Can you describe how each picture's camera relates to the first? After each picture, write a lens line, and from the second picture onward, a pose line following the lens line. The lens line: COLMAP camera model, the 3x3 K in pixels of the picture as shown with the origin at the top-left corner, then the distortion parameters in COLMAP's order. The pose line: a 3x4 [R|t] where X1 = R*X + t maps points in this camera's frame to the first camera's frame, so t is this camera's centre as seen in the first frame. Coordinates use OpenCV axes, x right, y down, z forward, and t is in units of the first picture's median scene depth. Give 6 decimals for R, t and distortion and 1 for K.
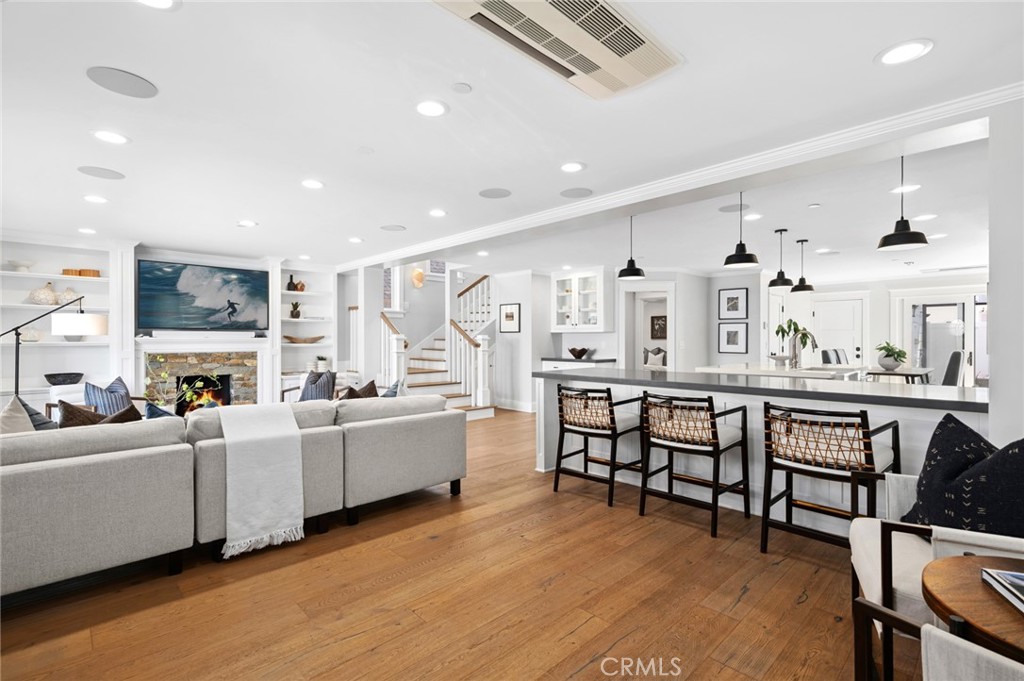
lens RADIAL K [[478.5, 0, 512.0], [0, 478.5, 340.5], [0, 0, 1]] dist [0.001152, -0.000132]
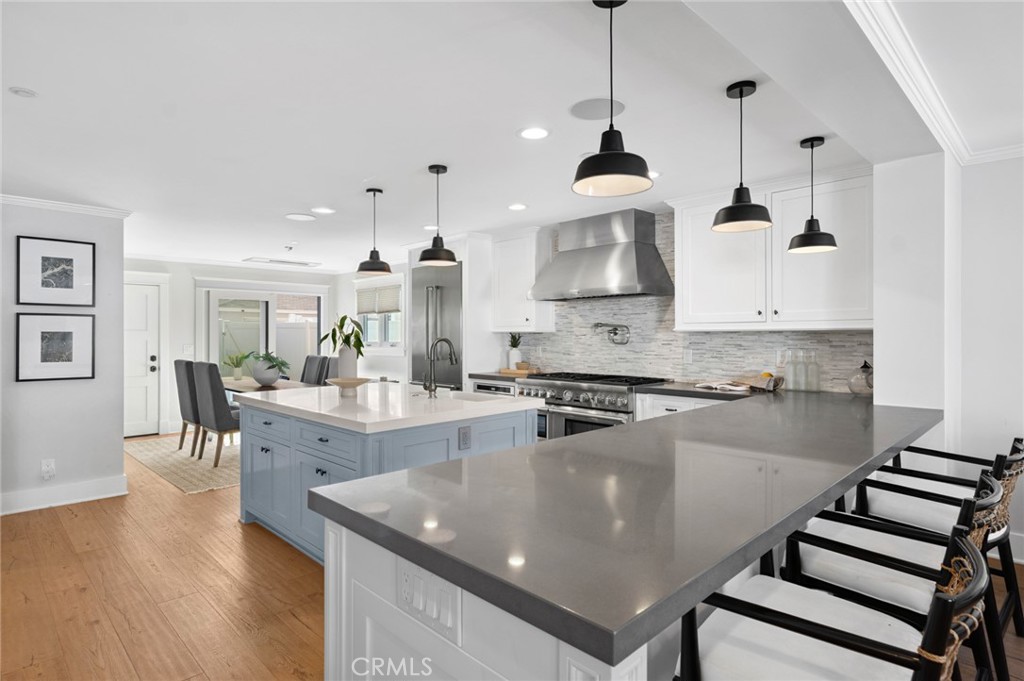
lens RADIAL K [[538.4, 0, 512.0], [0, 538.4, 340.5], [0, 0, 1]] dist [-0.002266, -0.000528]
pose [[-0.005855, -0.009635, 0.999936, -0.055318], [0.005716, 0.999937, 0.009668, -0.013813], [-0.999967, 0.005772, -0.005800, 0.570998]]
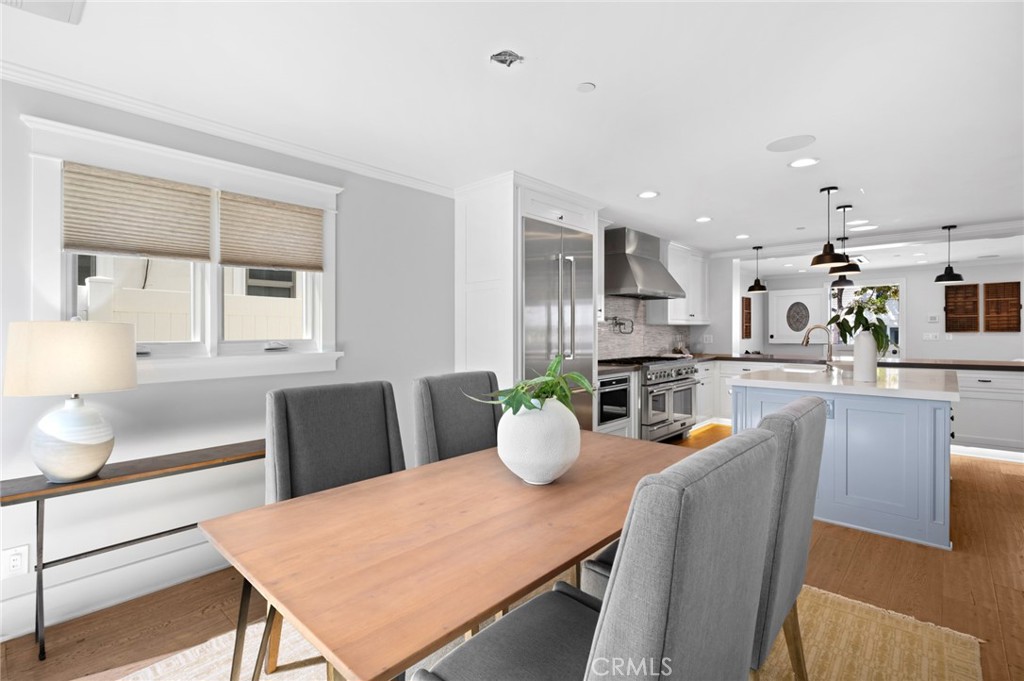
lens RADIAL K [[478.5, 0, 512.0], [0, 478.5, 340.5], [0, 0, 1]] dist [0.001152, -0.000132]
pose [[-0.998853, 0.007623, -0.047275, 0.752545], [0.006617, 0.999749, 0.021410, -0.009258], [0.047426, 0.021073, -0.998652, 1.132952]]
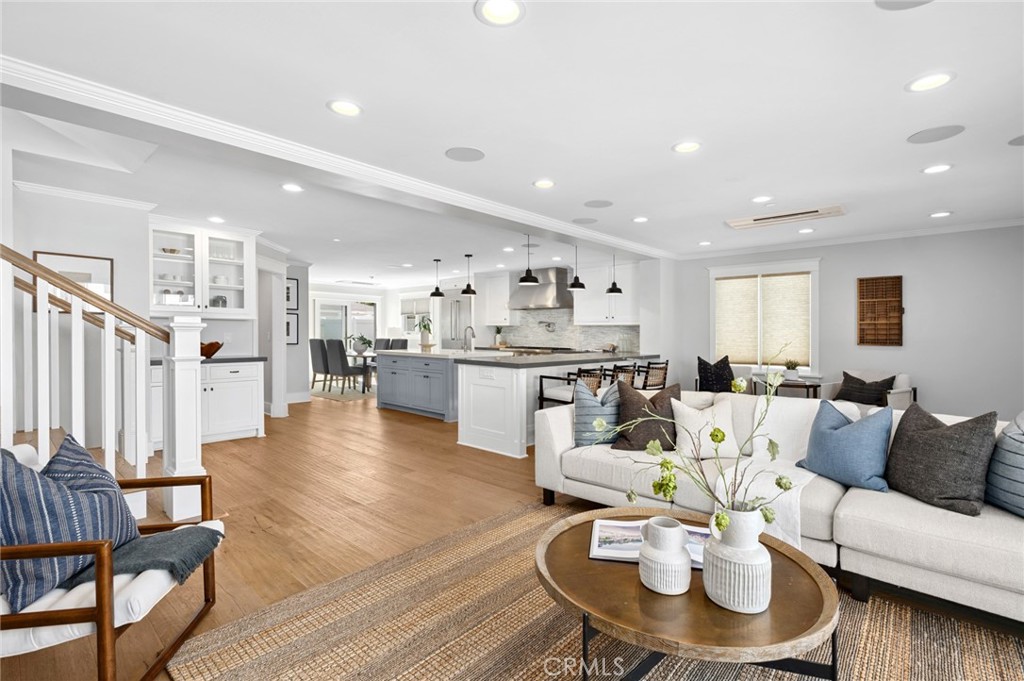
lens RADIAL K [[478.5, 0, 512.0], [0, 478.5, 340.5], [0, 0, 1]] dist [0.001152, -0.000132]
pose [[-0.050667, -0.016275, 0.998583, -0.544238], [-0.005663, 0.999856, 0.016008, -0.000162], [-0.998700, -0.004844, -0.050752, 0.590196]]
